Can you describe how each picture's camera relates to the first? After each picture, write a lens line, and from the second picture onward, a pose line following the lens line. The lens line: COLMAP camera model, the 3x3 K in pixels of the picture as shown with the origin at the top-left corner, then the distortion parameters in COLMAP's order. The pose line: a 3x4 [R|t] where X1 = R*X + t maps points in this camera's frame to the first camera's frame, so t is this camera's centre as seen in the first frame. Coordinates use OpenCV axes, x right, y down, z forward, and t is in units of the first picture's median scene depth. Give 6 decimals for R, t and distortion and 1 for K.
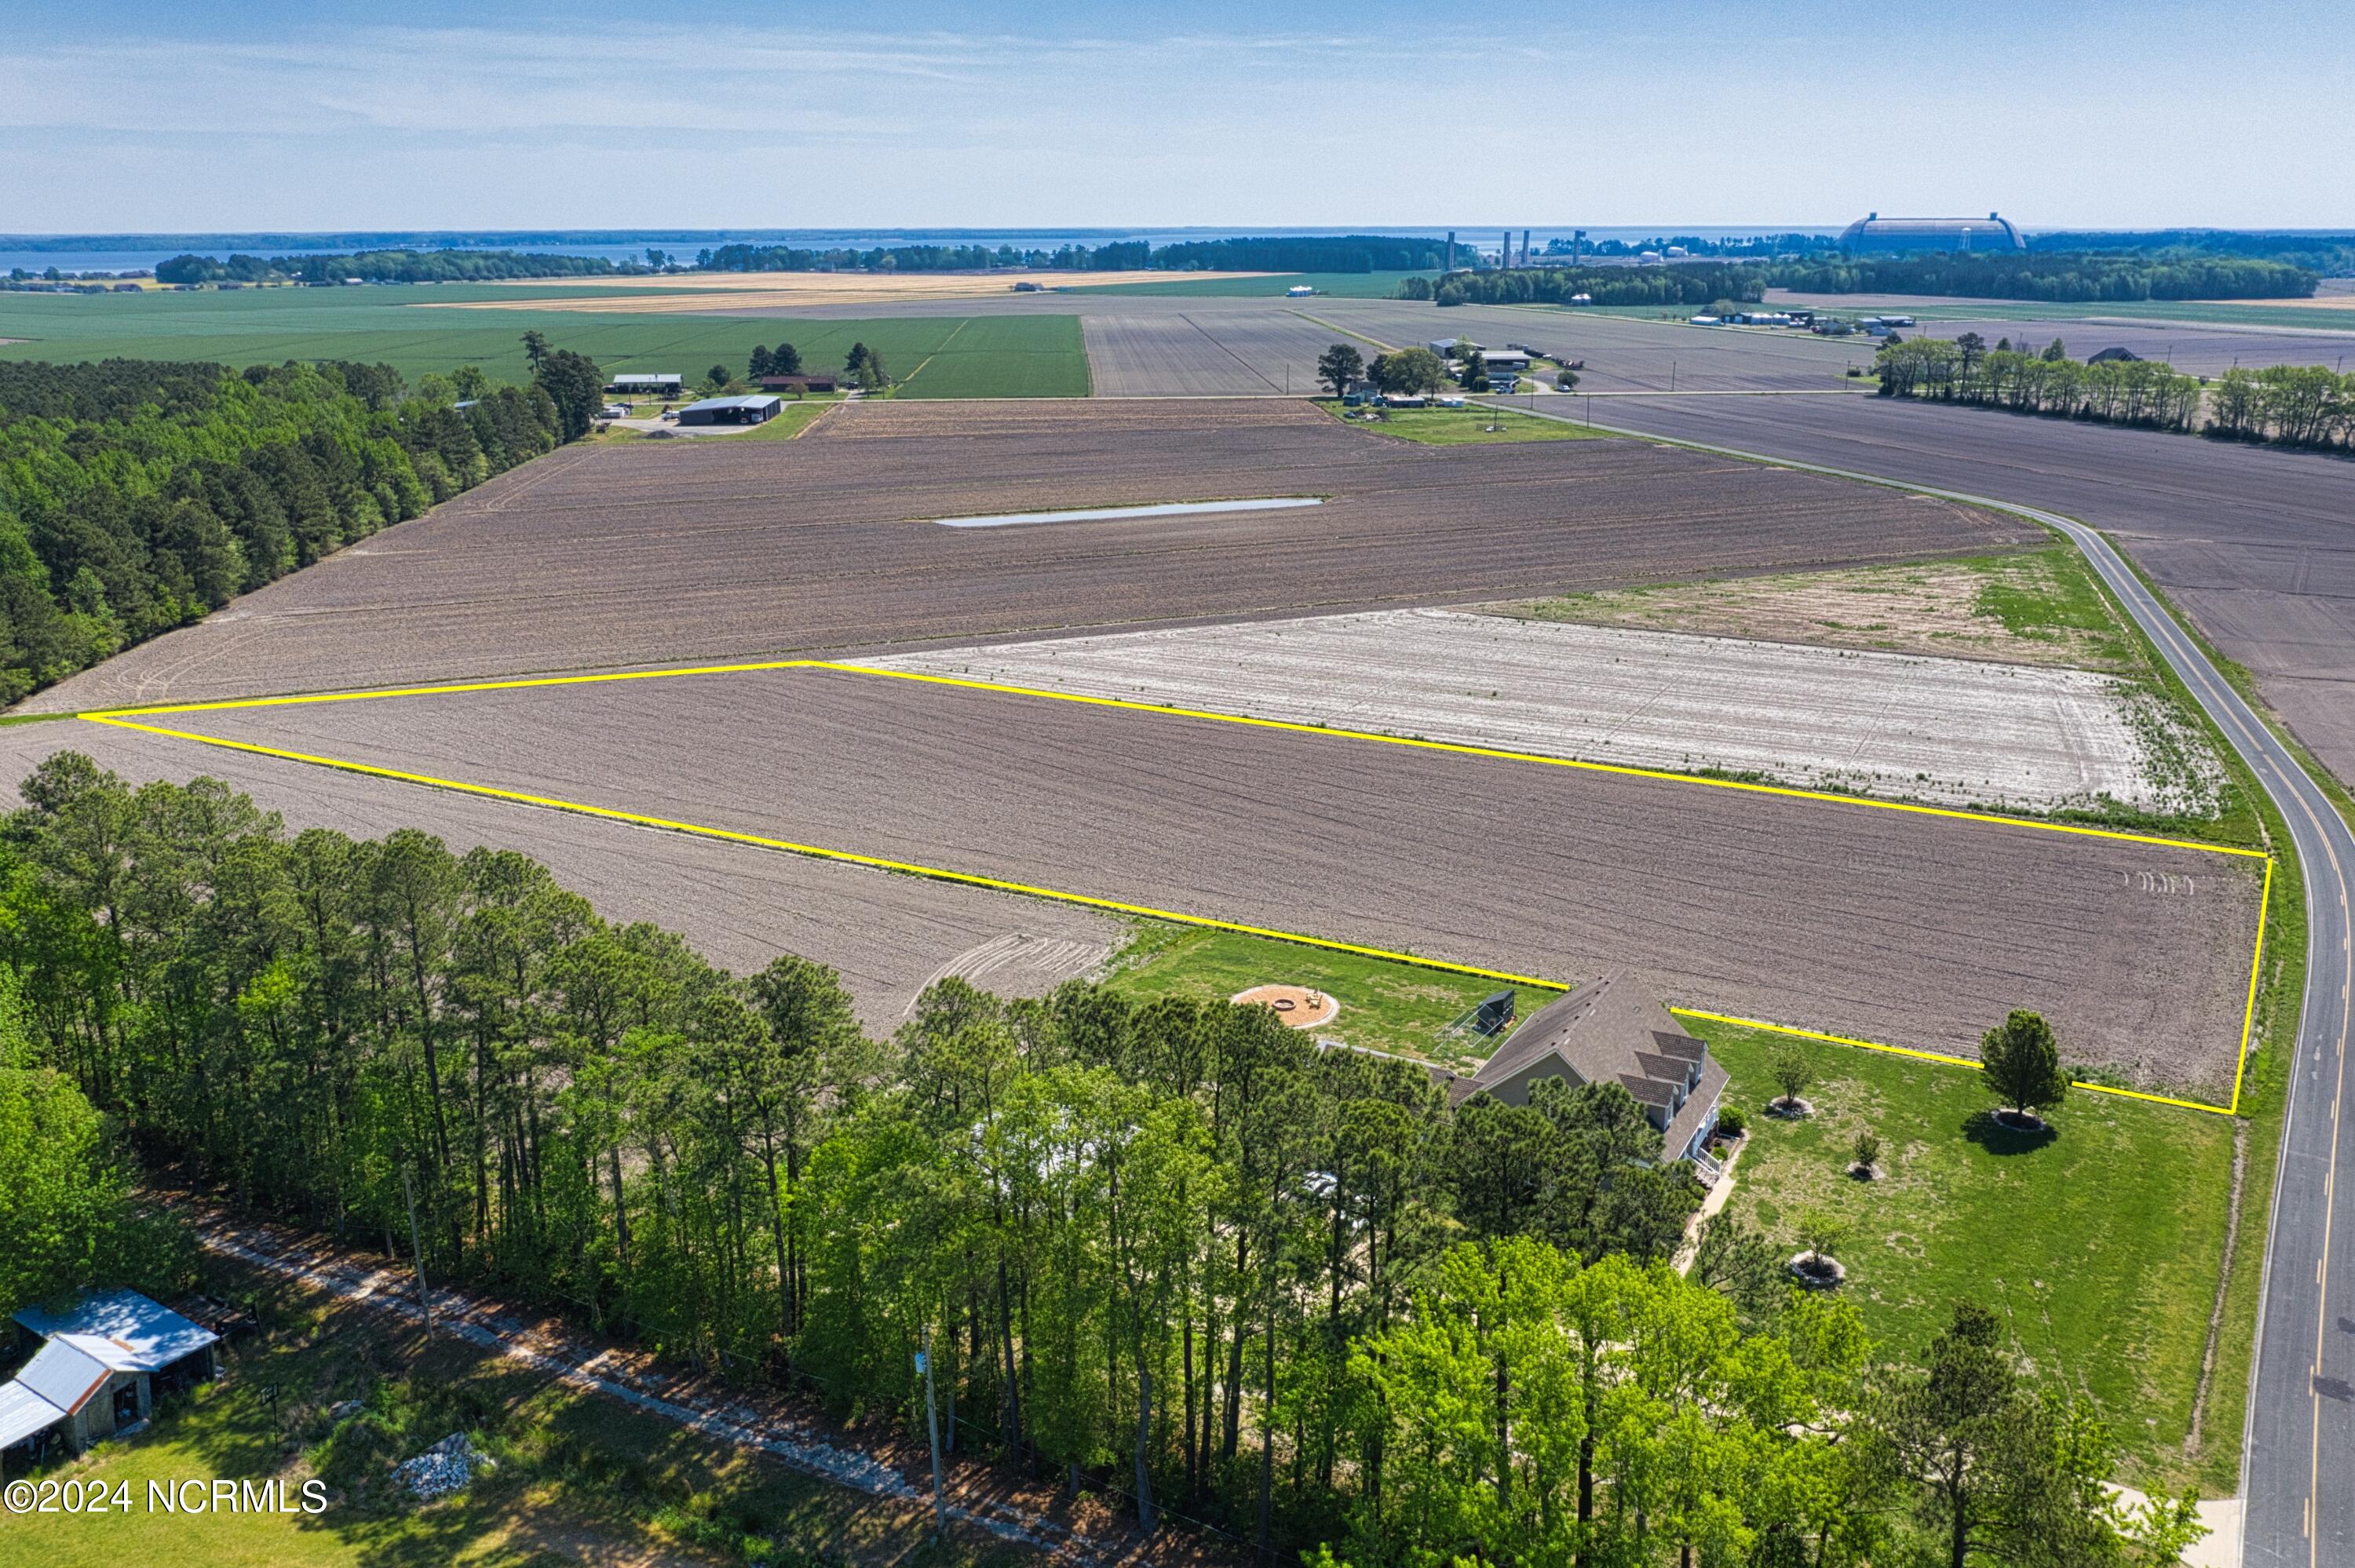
lens RADIAL K [[2359.4, 0, 1389.5], [0, 2359.4, 784.6], [0, 0, 1]] dist [-0.025103, -0.019089]
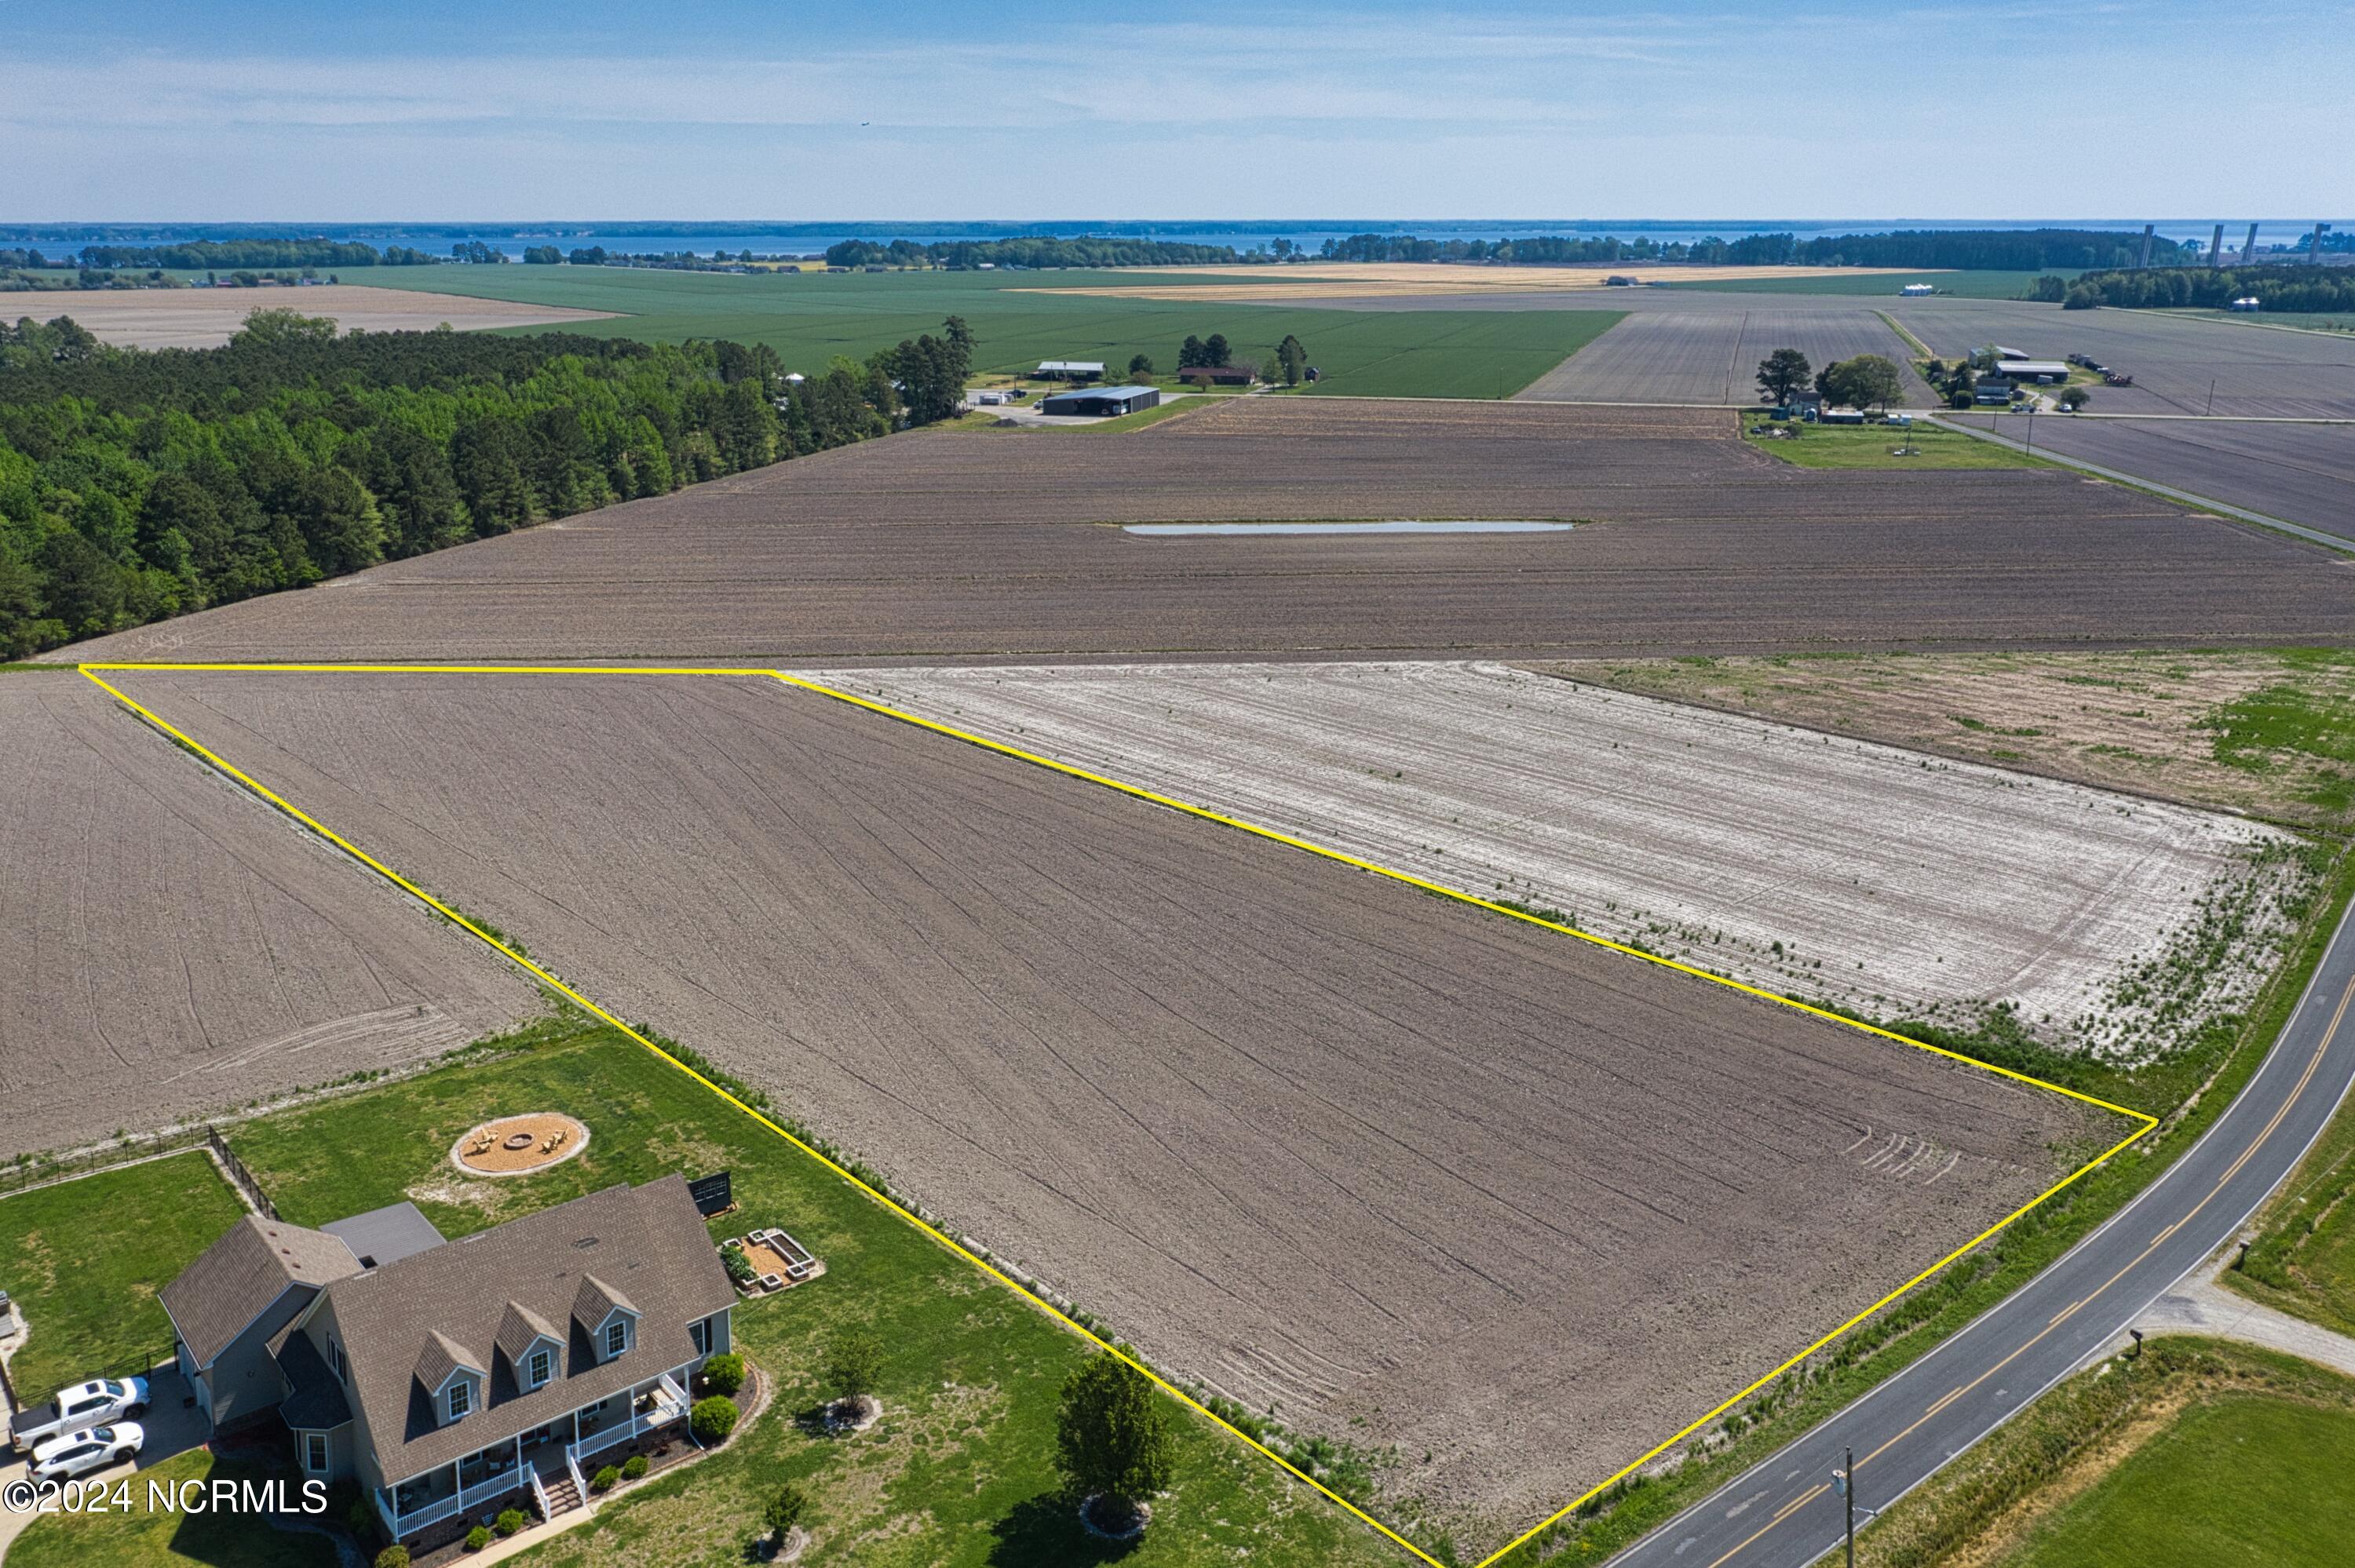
lens RADIAL K [[2359.4, 0, 1389.5], [0, 2359.4, 784.6], [0, 0, 1]] dist [-0.025103, -0.019089]
pose [[0.903661, 0.098821, -0.416691, 0.184202], [-0.098807, 0.994871, 0.021662, -0.025462], [0.416694, 0.021597, 0.908790, 0.125350]]
